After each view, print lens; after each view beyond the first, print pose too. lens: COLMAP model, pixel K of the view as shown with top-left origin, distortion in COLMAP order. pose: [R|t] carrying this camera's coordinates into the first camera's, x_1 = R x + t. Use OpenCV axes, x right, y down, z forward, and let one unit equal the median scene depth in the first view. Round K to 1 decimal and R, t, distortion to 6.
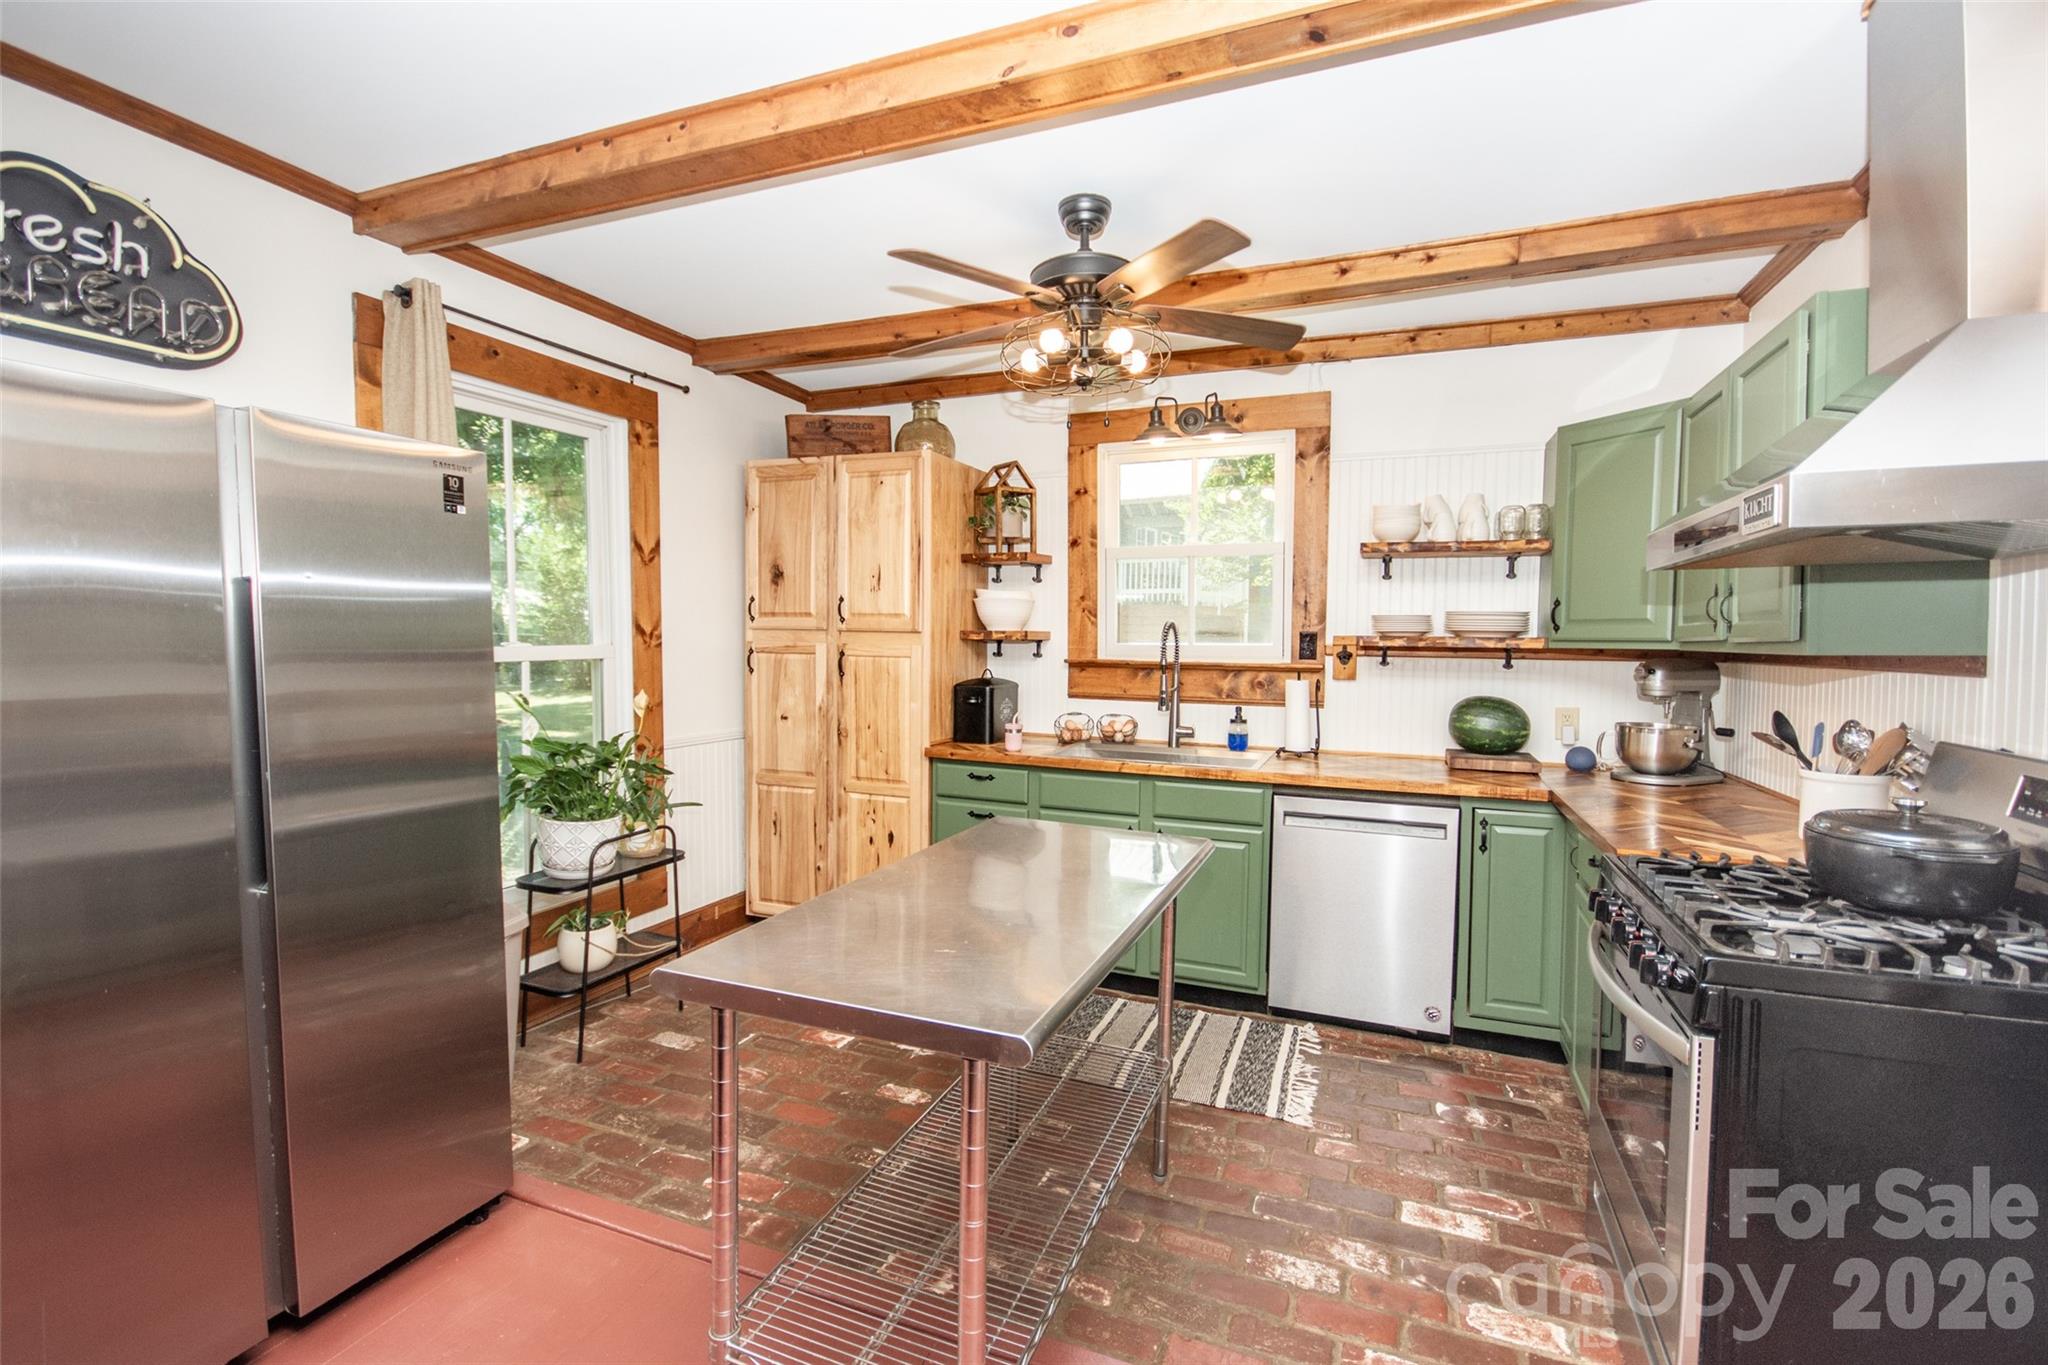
lens RADIAL K [[927.2, 0, 1037.8], [0, 927.2, 678.1], [0, 0, 1]] dist [-0.010949, 0.001175]
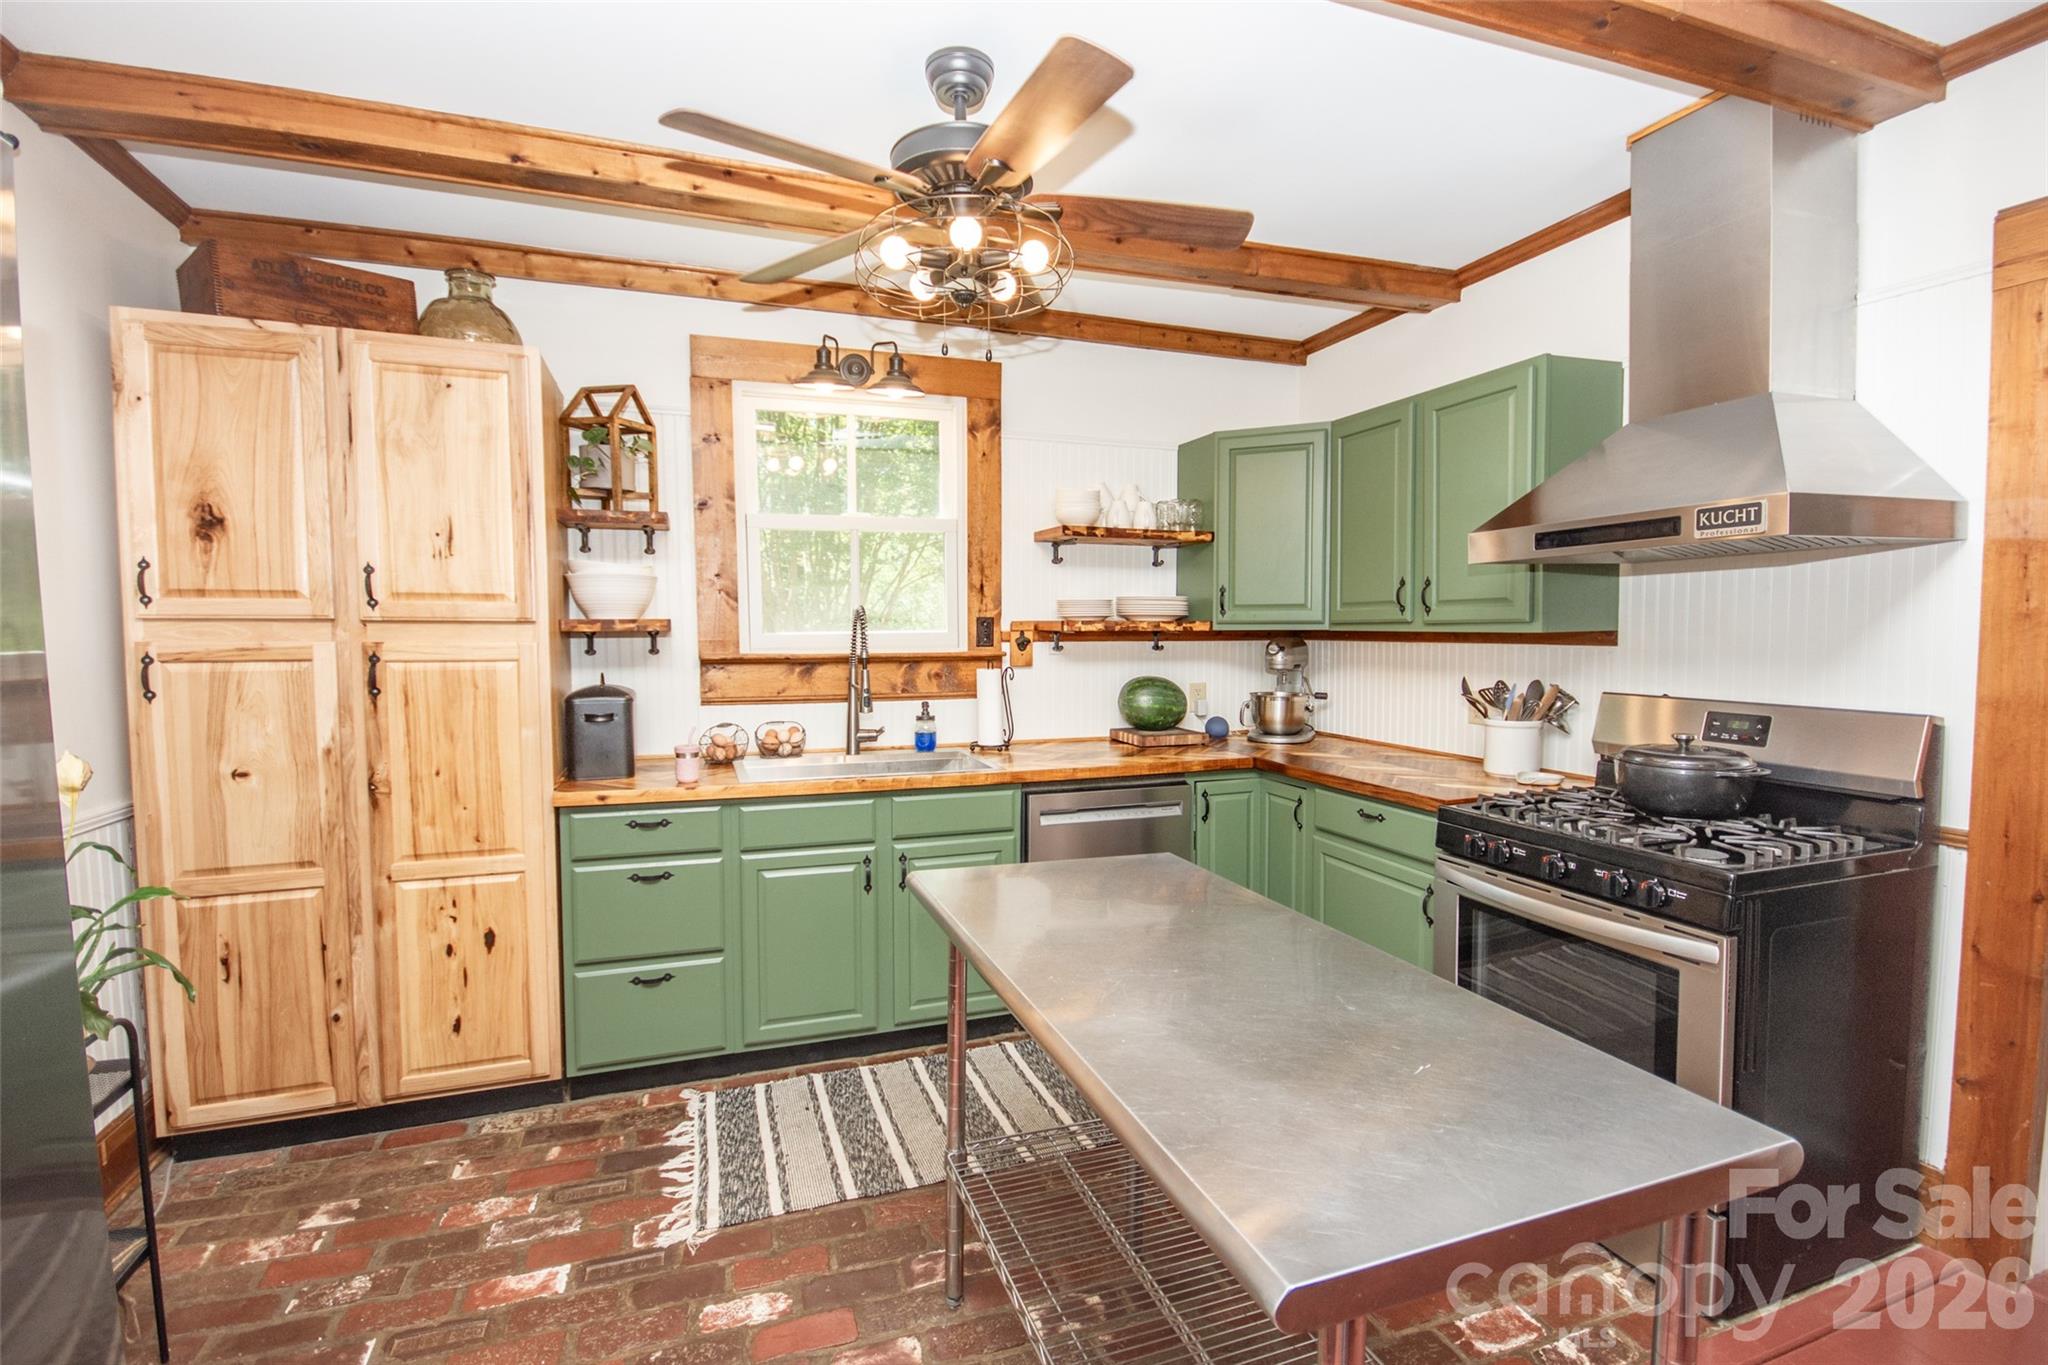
lens RADIAL K [[927.2, 0, 1037.9], [0, 927.2, 680.5], [0, 0, 1]] dist [-0.010949, 0.001175]
pose [[0.742338, -0.051887, 0.668013, -0.298419], [0.040075, 0.998650, 0.033035, -0.014950], [-0.668826, 0.002247, 0.743416, 0.262477]]
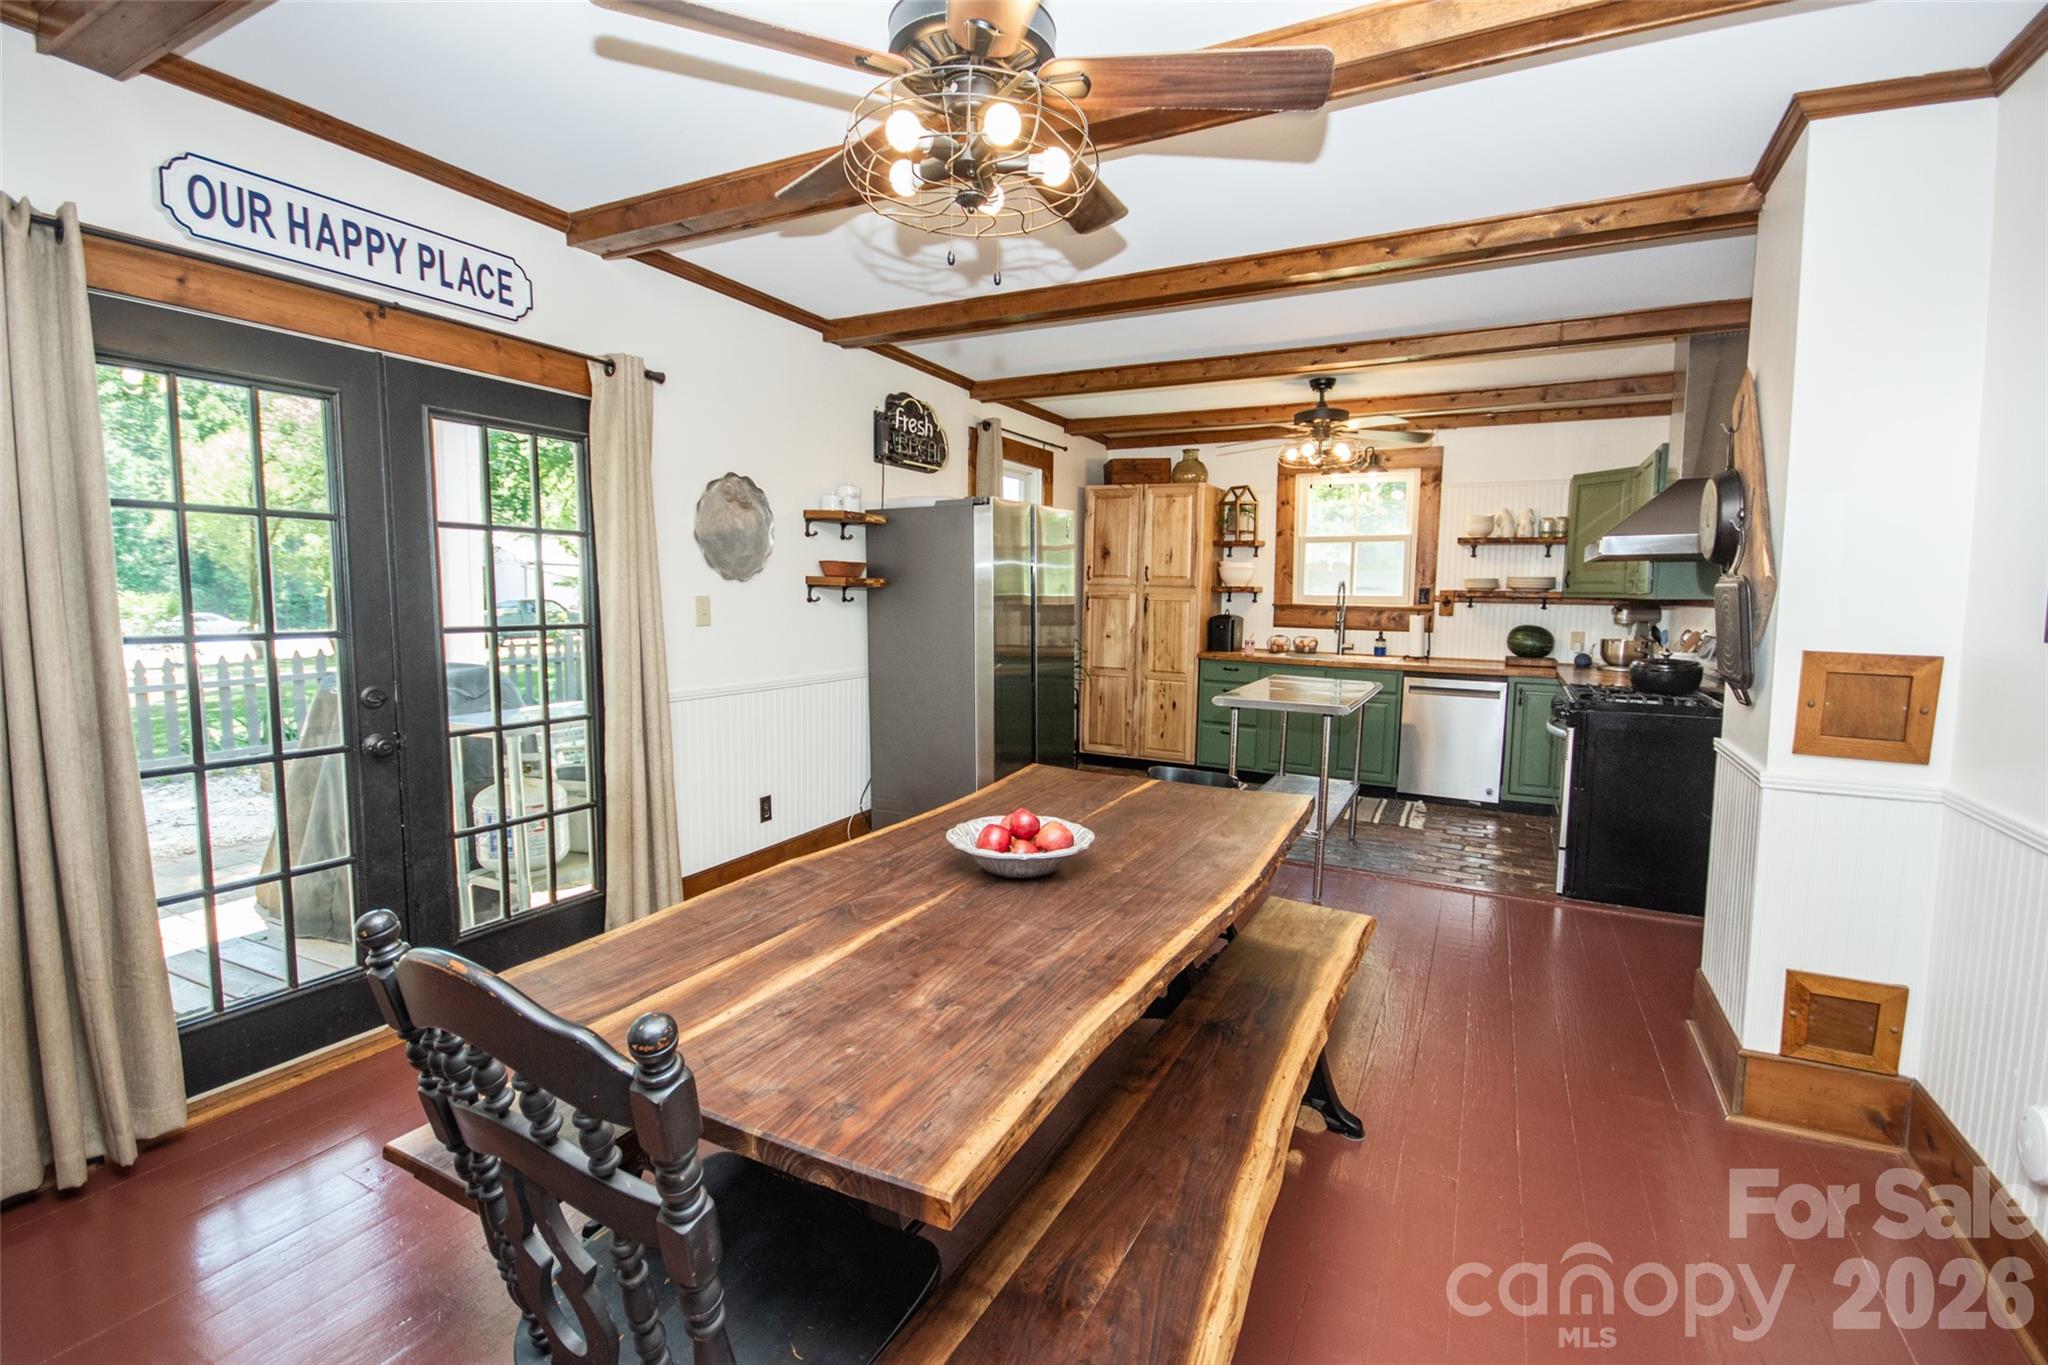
lens RADIAL K [[927.2, 0, 1020.5], [0, 927.2, 687.7], [0, 0, 1]] dist [-0.010949, 0.001175]
pose [[0.994200, 0.014312, -0.106591, -0.262627], [-0.008192, 0.998304, 0.057630, 0.041487], [0.107235, -0.056422, 0.992631, -0.778363]]
